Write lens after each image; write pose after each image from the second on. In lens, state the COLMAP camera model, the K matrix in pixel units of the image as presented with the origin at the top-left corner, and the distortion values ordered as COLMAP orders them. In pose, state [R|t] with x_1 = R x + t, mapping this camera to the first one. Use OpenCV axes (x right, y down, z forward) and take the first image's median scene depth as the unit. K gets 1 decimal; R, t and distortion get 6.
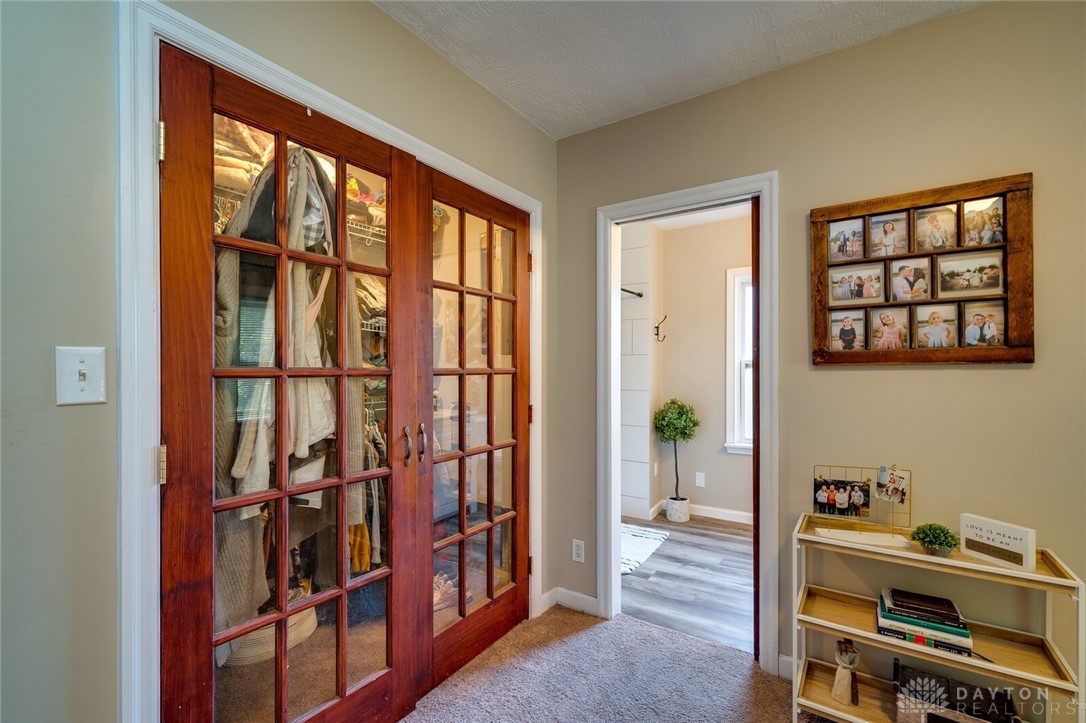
lens RADIAL K [[491.9, 0, 544.3], [0, 491.9, 371.2], [0, 0, 1]] dist [0.016733, 0.000477]
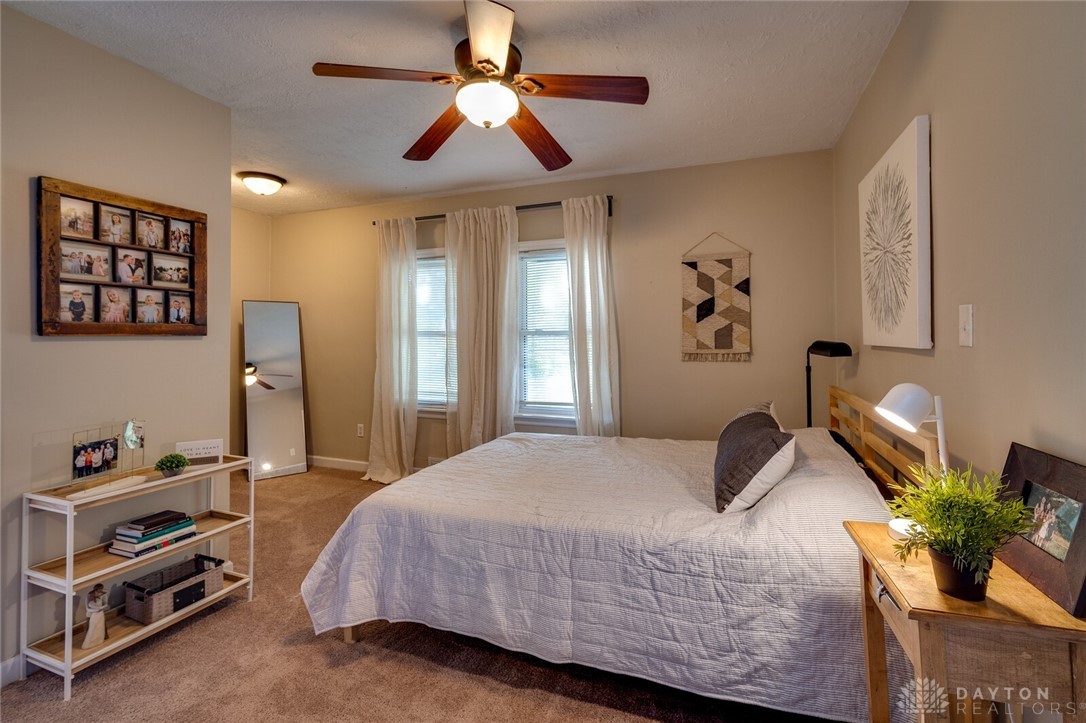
lens RADIAL K [[491.9, 0, 546.6], [0, 491.9, 329.7], [0, 0, 1]] dist [0.016733, 0.000477]
pose [[-0.207533, 0.021182, 0.977999, -0.683924], [0.005033, 0.999775, -0.020586, 0.001569], [-0.978215, 0.000650, -0.207593, 0.255080]]
